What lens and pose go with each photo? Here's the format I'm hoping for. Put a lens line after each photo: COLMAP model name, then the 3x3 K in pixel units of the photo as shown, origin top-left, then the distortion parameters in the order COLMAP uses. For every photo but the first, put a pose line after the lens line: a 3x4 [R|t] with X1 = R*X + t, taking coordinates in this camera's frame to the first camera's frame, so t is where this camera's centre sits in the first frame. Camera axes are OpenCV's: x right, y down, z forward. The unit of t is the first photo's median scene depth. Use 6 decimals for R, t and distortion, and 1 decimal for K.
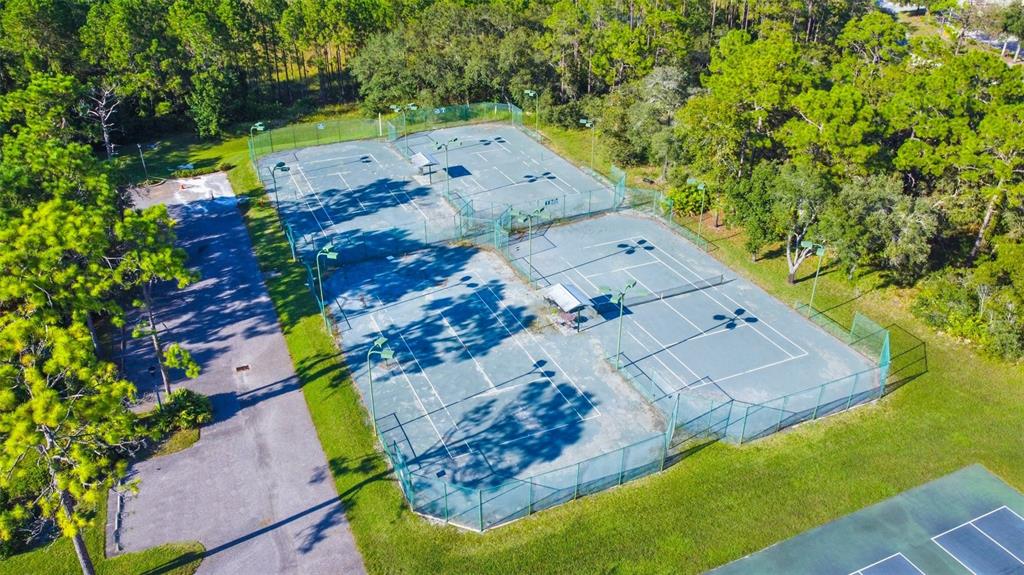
lens RADIAL K [[773.7, 0, 506.7], [0, 773.7, 291.5], [0, 0, 1]] dist [-0.002628, -0.002551]
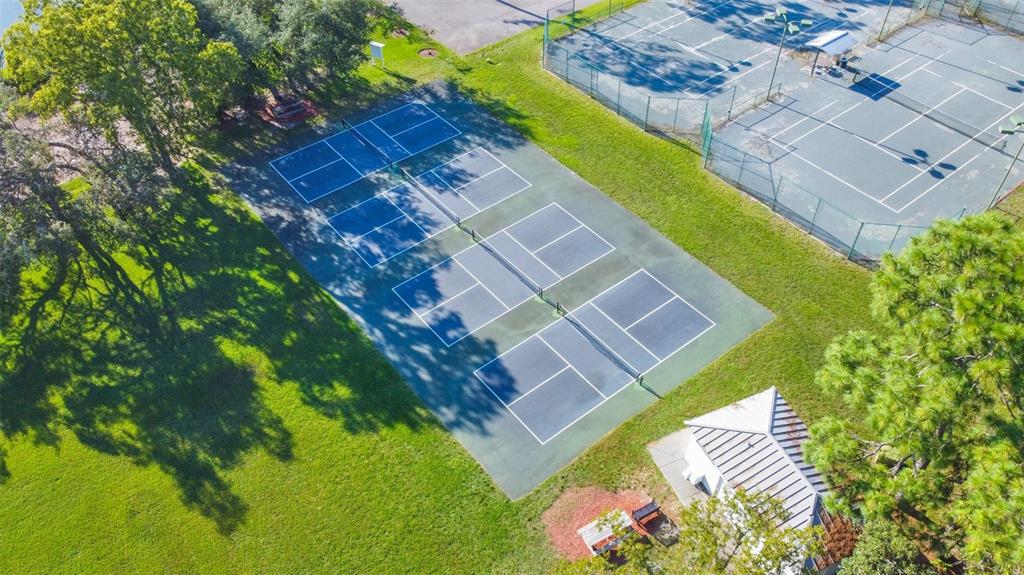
lens RADIAL K [[773.7, 0, 506.7], [0, 773.7, 291.5], [0, 0, 1]] dist [-0.002628, -0.002551]
pose [[0.250505, 0.702750, -0.665875, 0.978460], [-0.458801, 0.691839, 0.557549, -0.151667], [0.852496, 0.165835, 0.495731, 0.208325]]
